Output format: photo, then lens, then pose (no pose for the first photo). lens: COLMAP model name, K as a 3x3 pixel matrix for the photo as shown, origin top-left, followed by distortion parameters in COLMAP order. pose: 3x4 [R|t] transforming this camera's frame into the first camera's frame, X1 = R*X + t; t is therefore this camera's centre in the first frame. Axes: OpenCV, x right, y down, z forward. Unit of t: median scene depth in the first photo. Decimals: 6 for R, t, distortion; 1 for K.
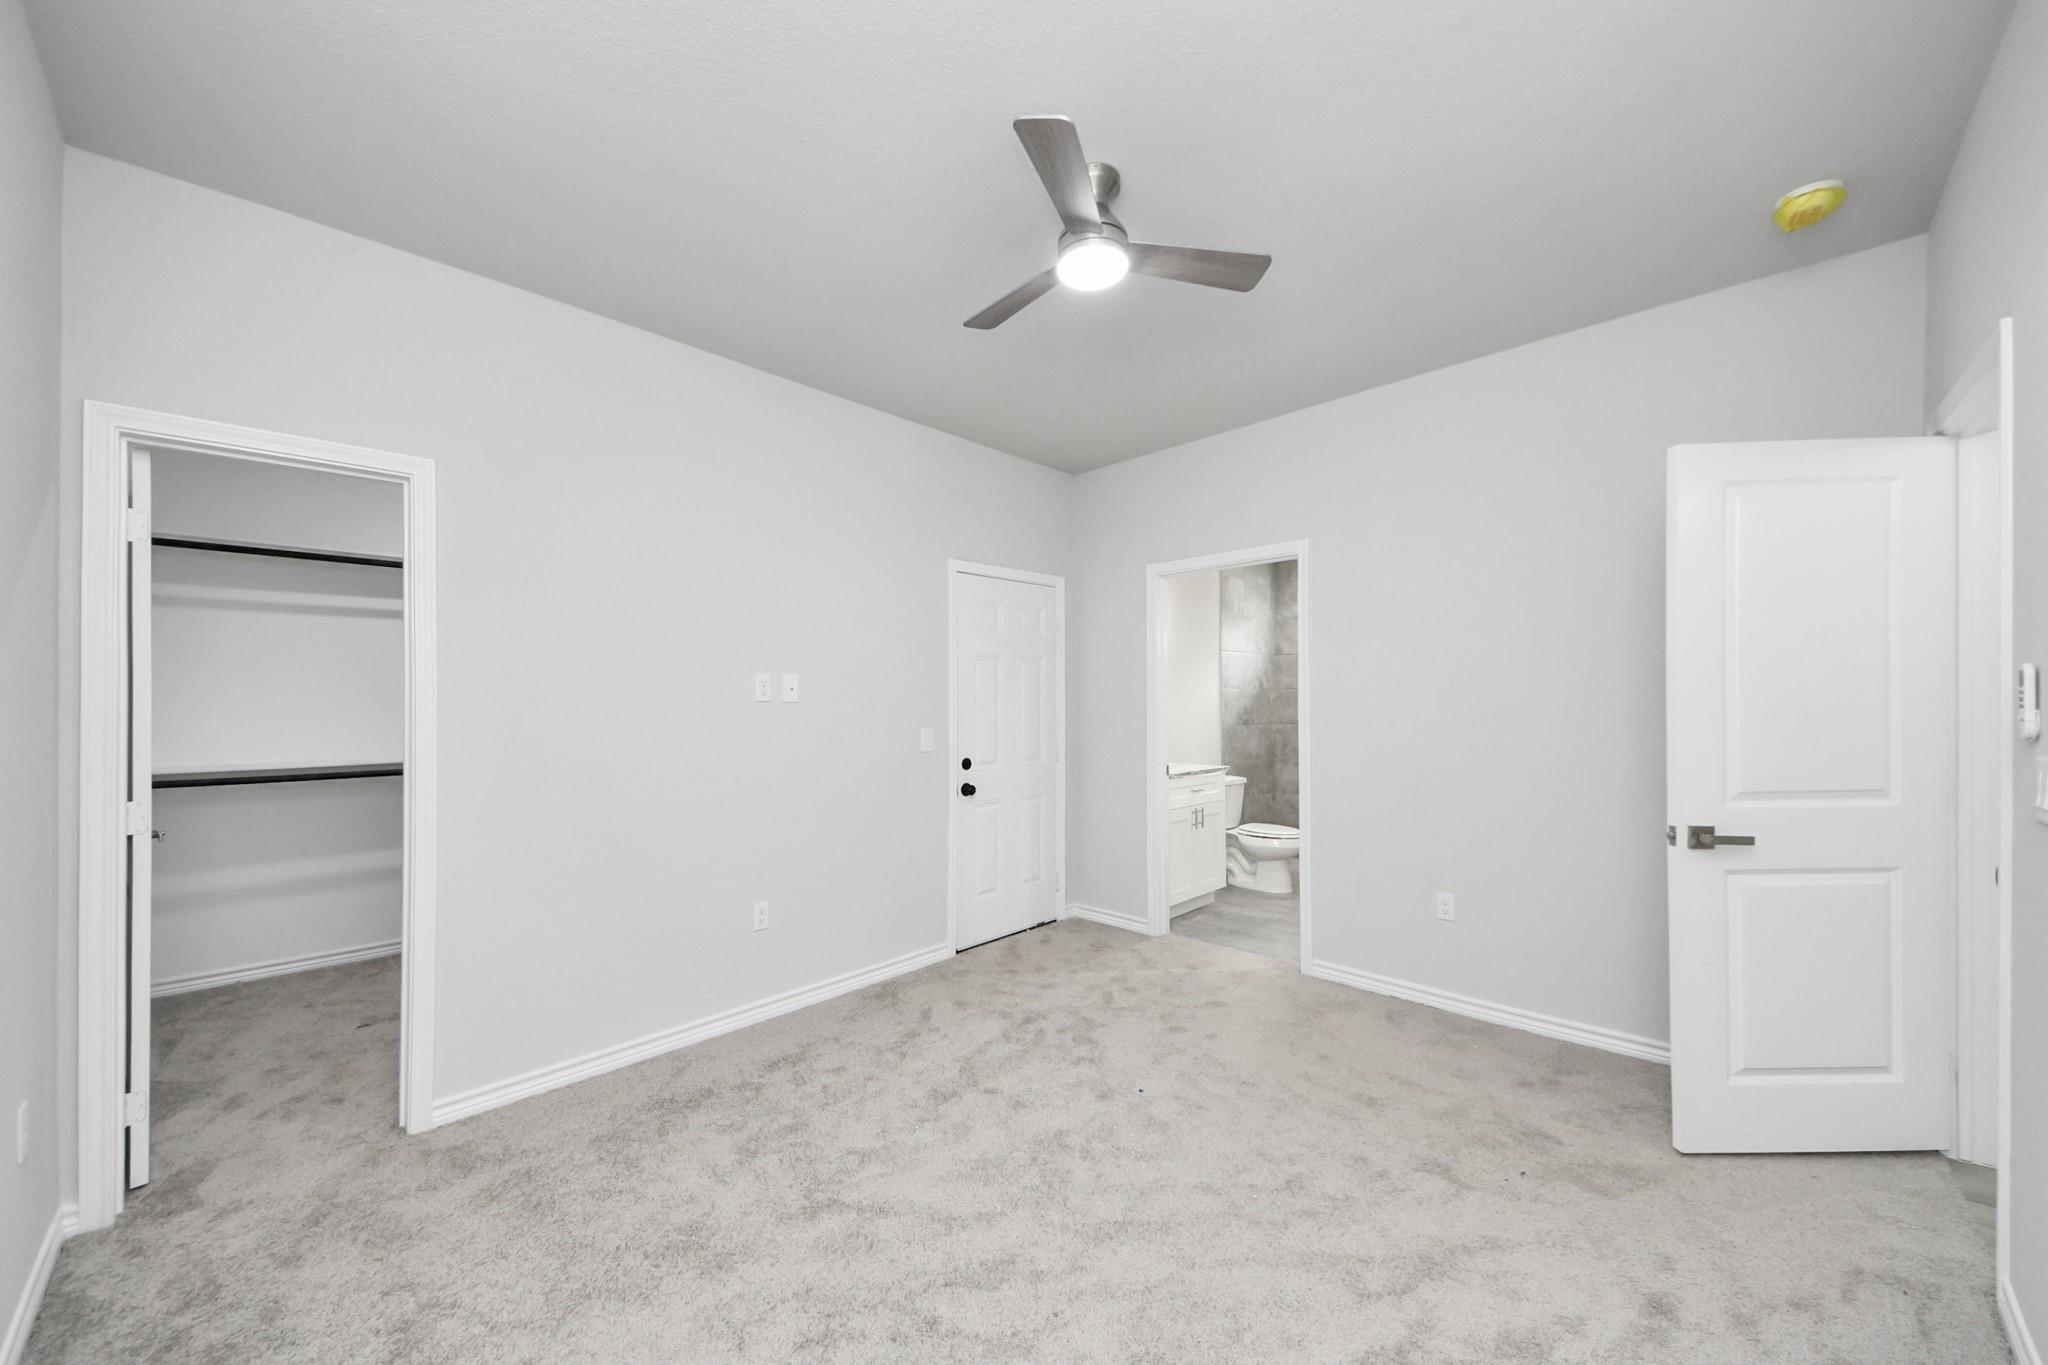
lens RADIAL K [[764.1, 0, 1025.6], [0, 764.1, 707.0], [0, 0, 1]] dist [0.000955, -0.000119]
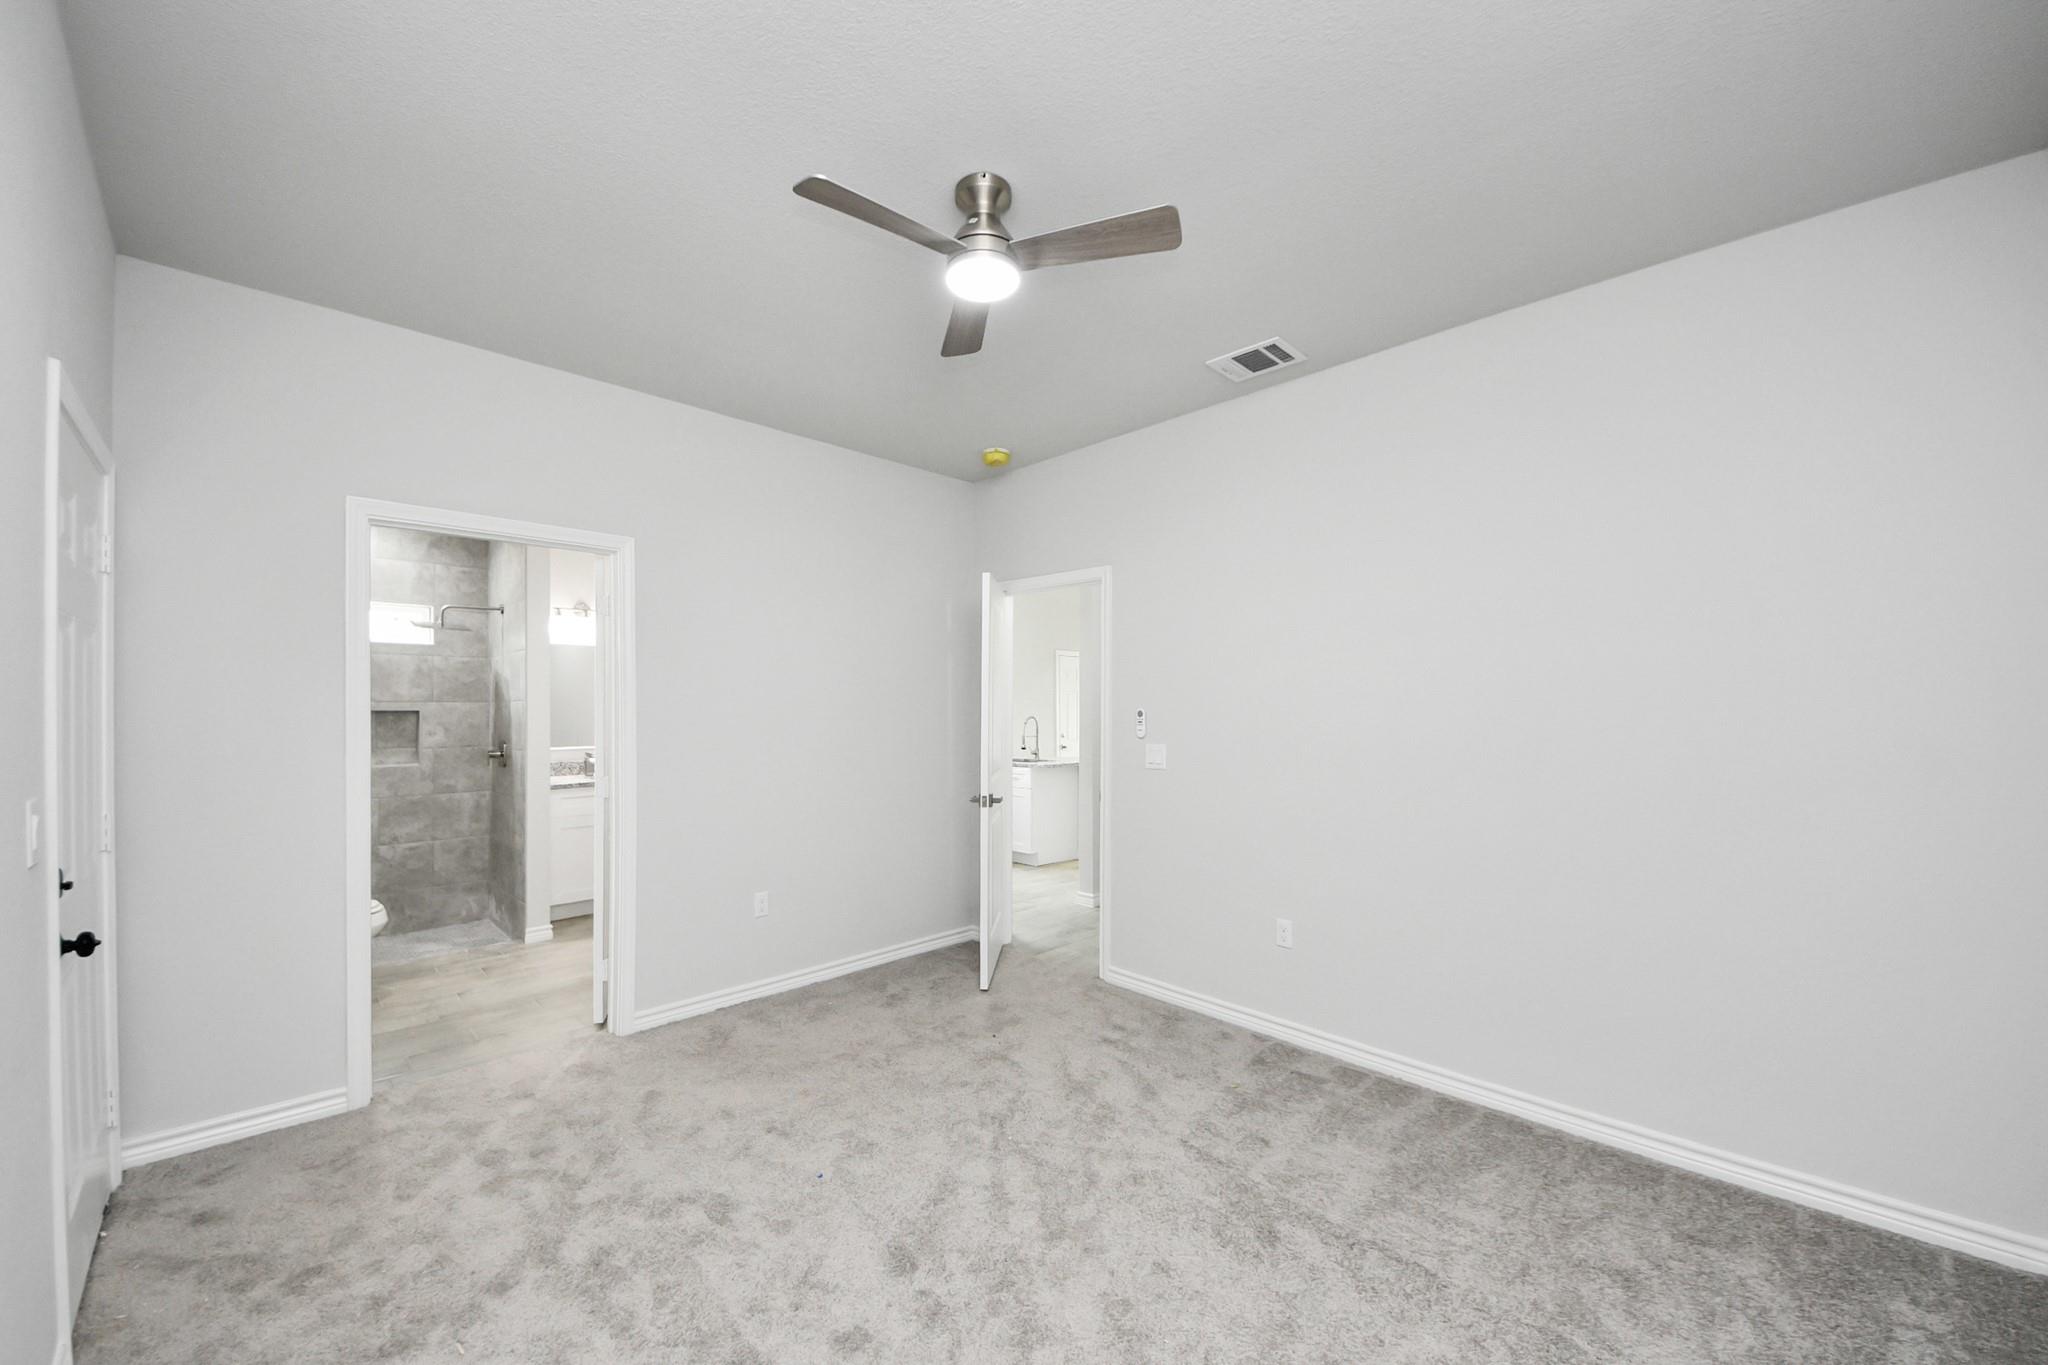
lens RADIAL K [[764.1, 0, 1025.6], [0, 764.1, 707.0], [0, 0, 1]] dist [0.000955, -0.000119]
pose [[0.029853, 0.010541, 0.999499, -0.559748], [0.007951, 0.999910, -0.010783, -0.010555], [-0.999523, 0.008269, 0.029767, 0.587529]]
